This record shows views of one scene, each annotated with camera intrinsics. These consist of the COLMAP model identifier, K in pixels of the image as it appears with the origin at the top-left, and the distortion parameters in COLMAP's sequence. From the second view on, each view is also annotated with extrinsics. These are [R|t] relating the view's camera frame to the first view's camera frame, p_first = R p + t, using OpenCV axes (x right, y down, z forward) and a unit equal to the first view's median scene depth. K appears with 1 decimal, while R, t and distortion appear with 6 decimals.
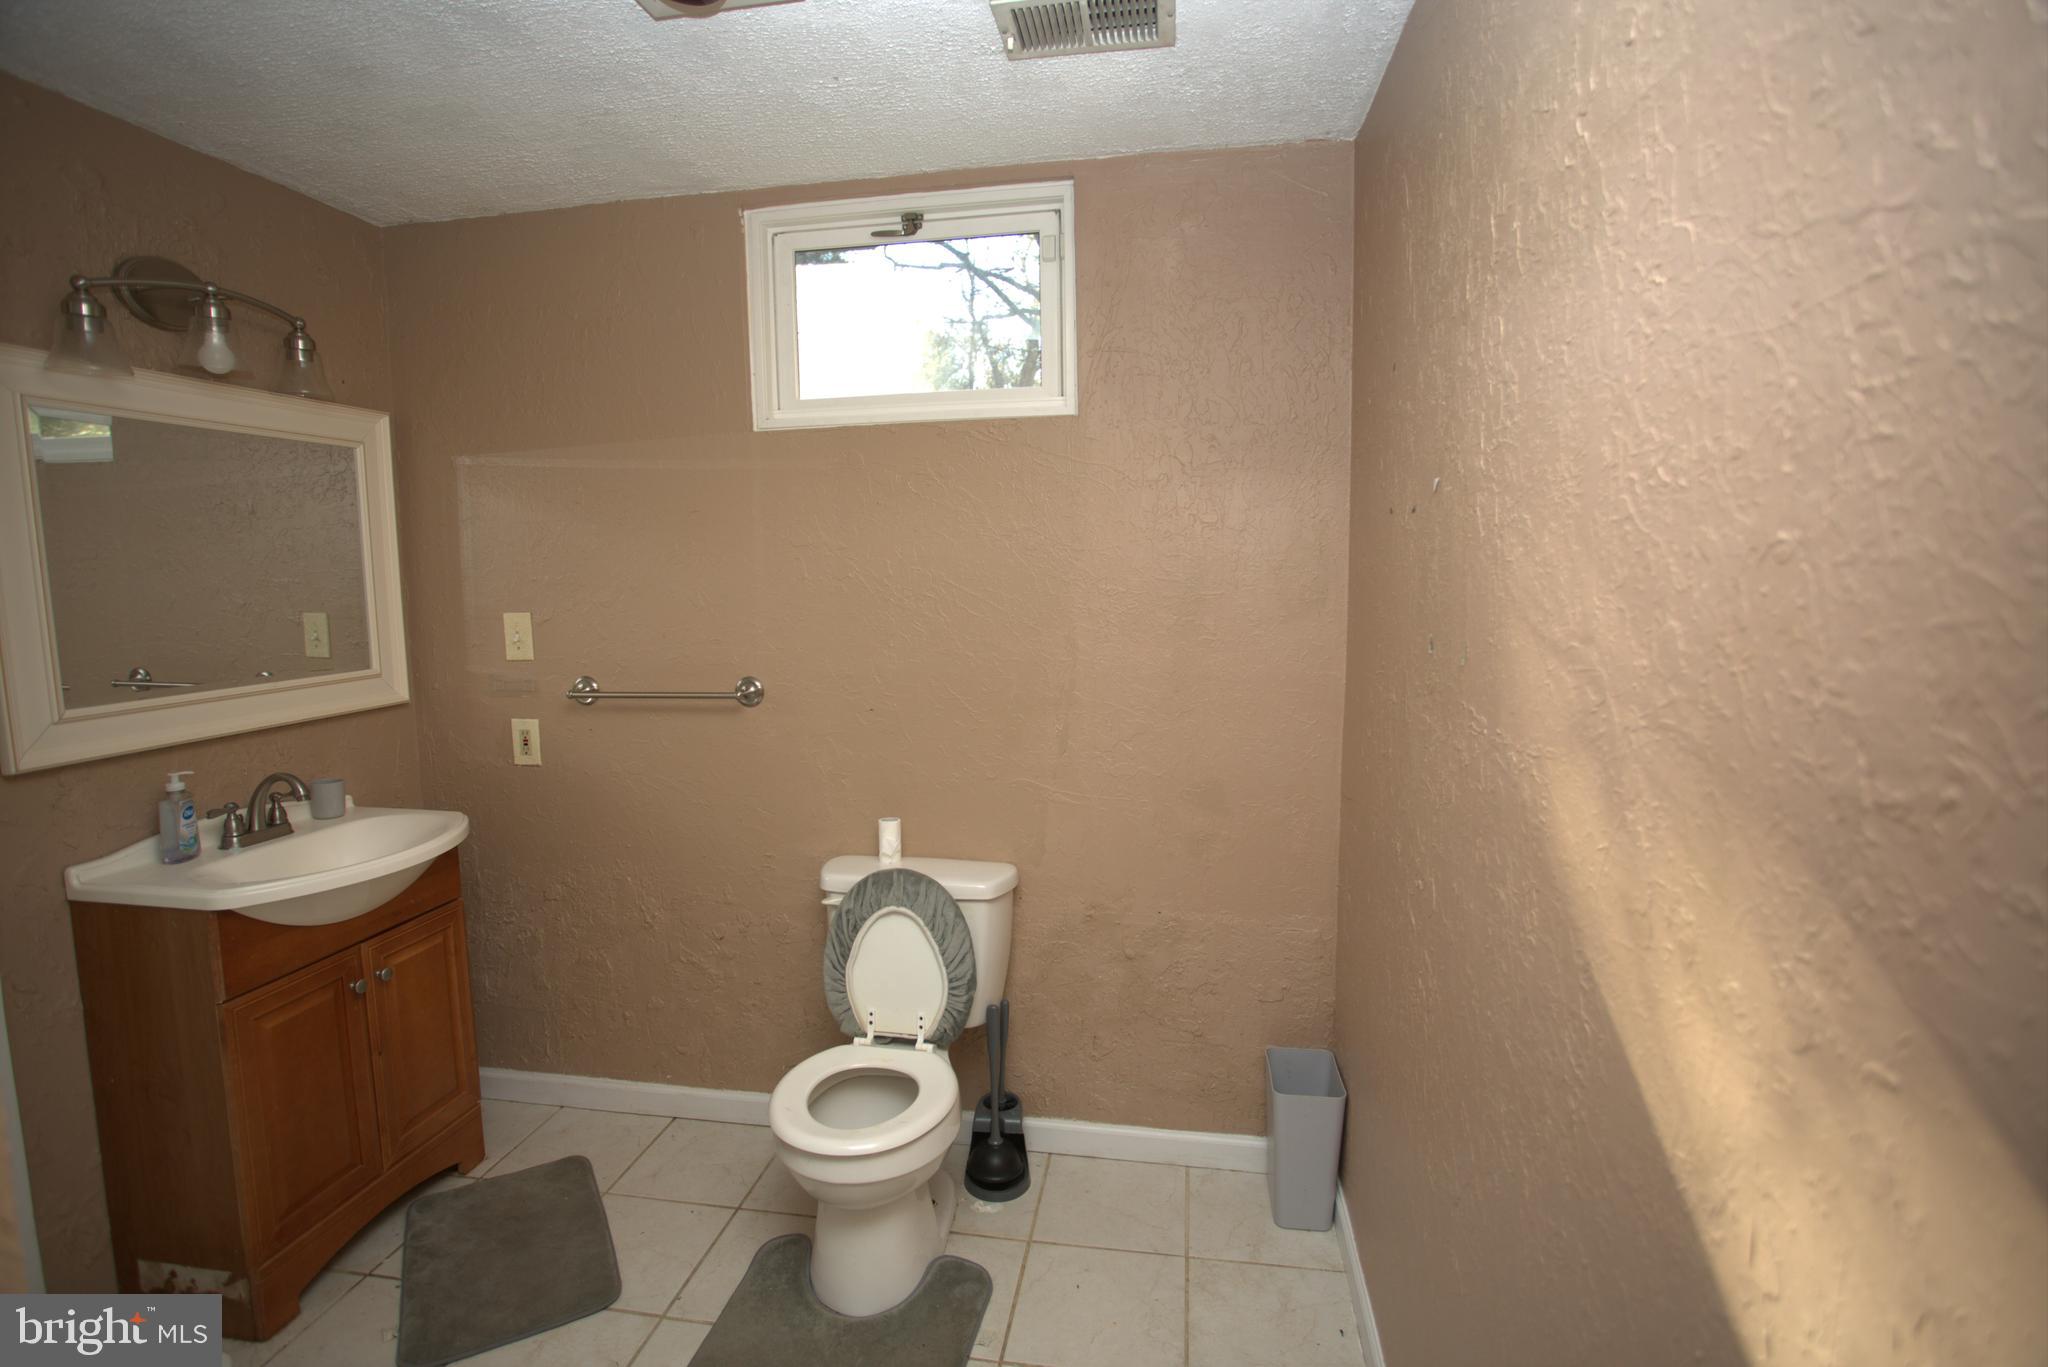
lens RADIAL K [[980.0, 0, 1013.0], [0, 980.0, 677.5], [0, 0, 1]] dist [-0.069616, 0.028627]
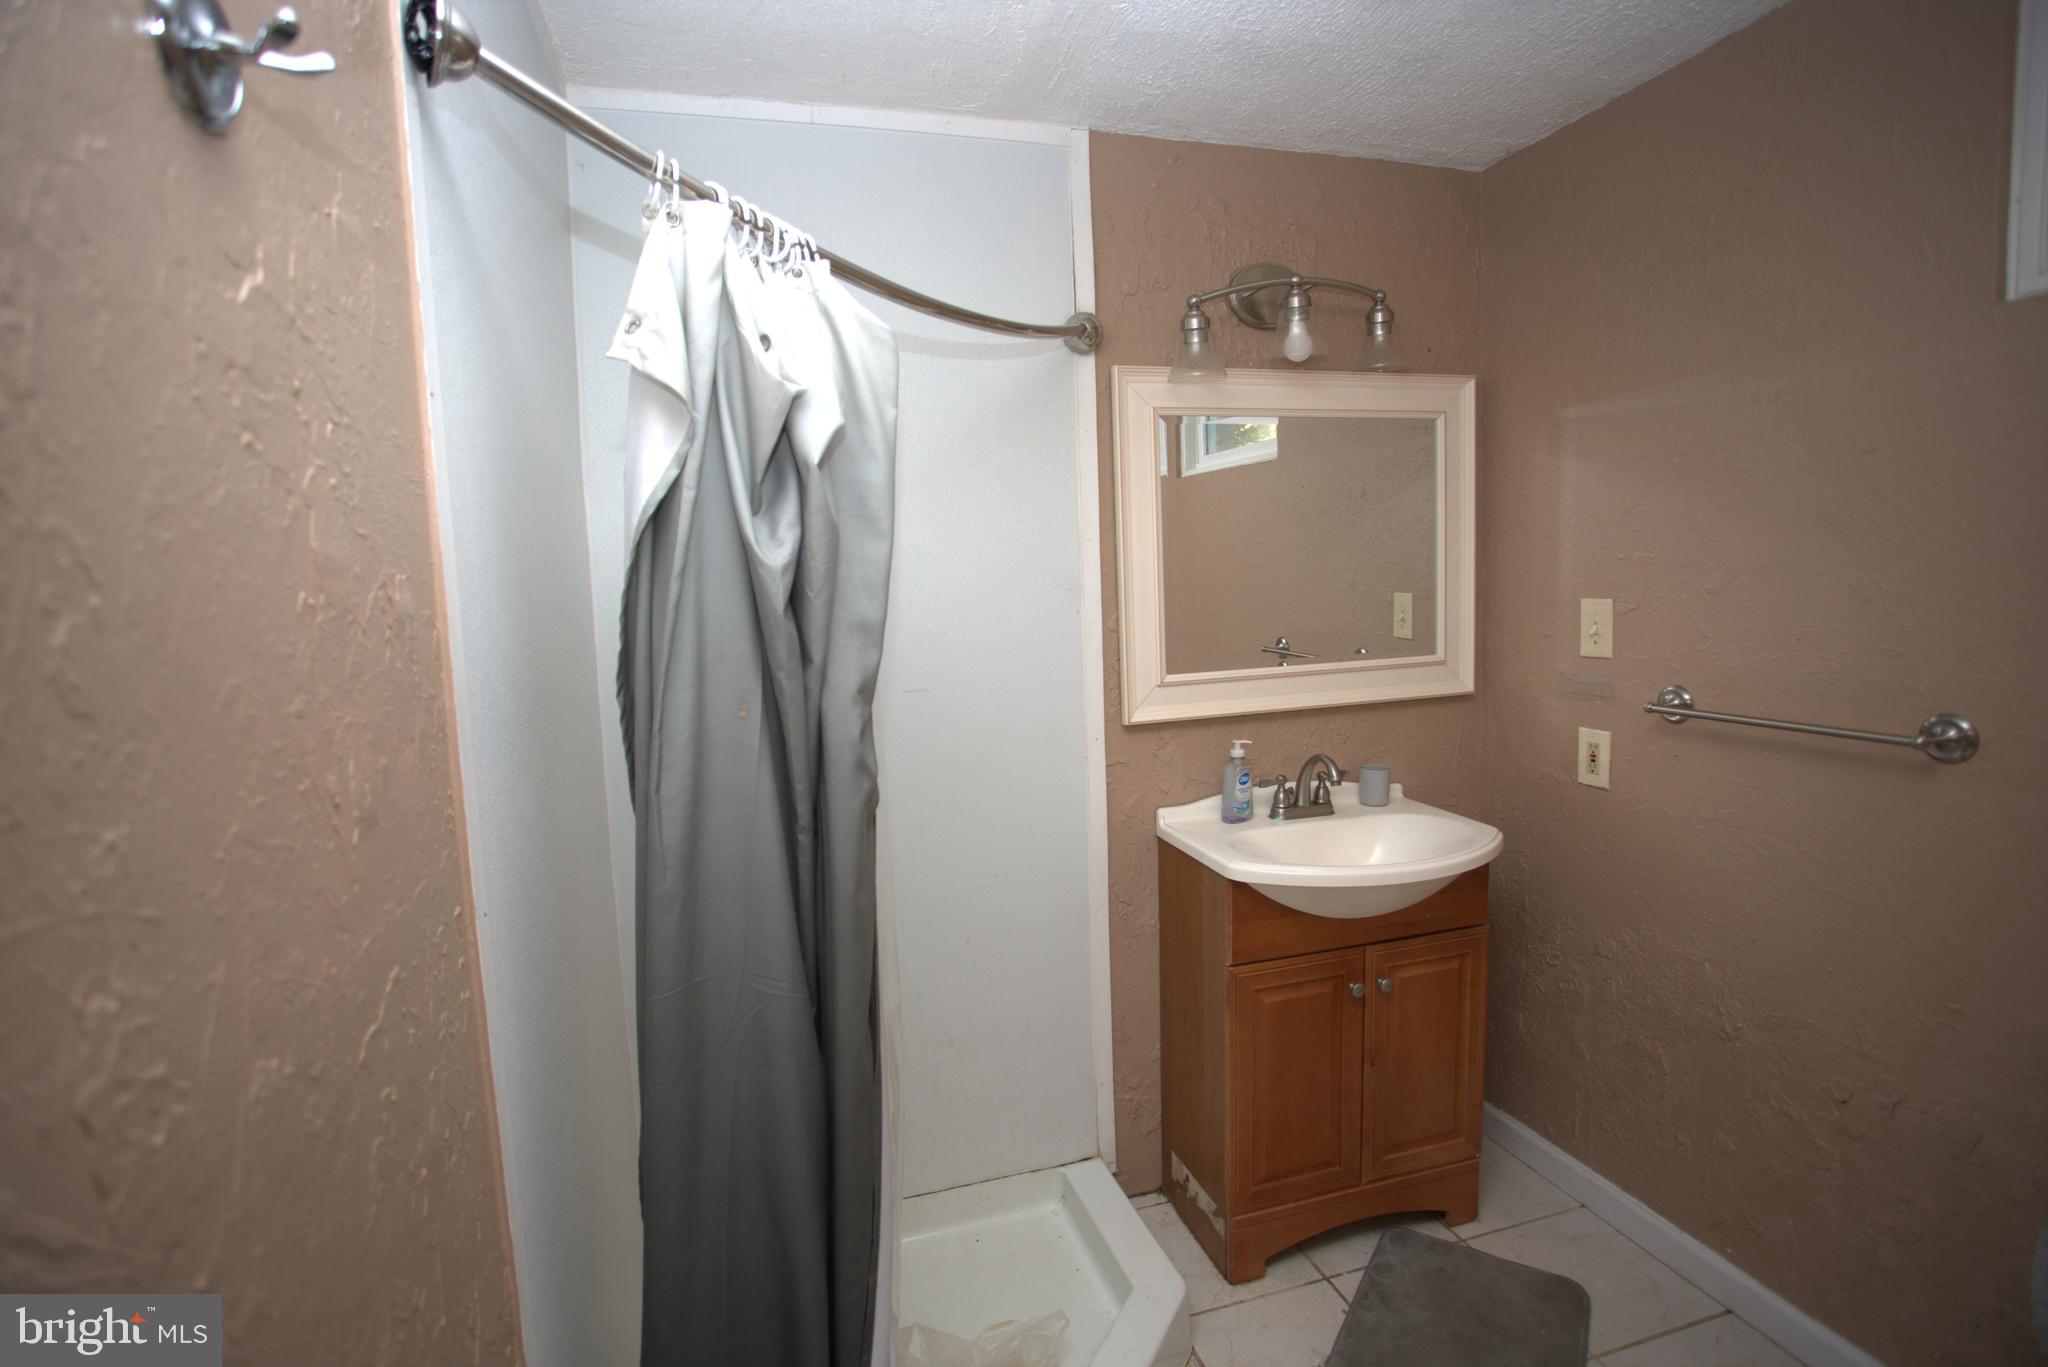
lens RADIAL K [[980.0, 0, 1013.0], [0, 980.0, 677.5], [0, 0, 1]] dist [-0.069616, 0.028627]
pose [[0.439412, 0.089104, -0.893856, -0.004062], [-0.068013, 0.995512, 0.065803, -0.024498], [0.895707, 0.031879, 0.443500, 0.239325]]
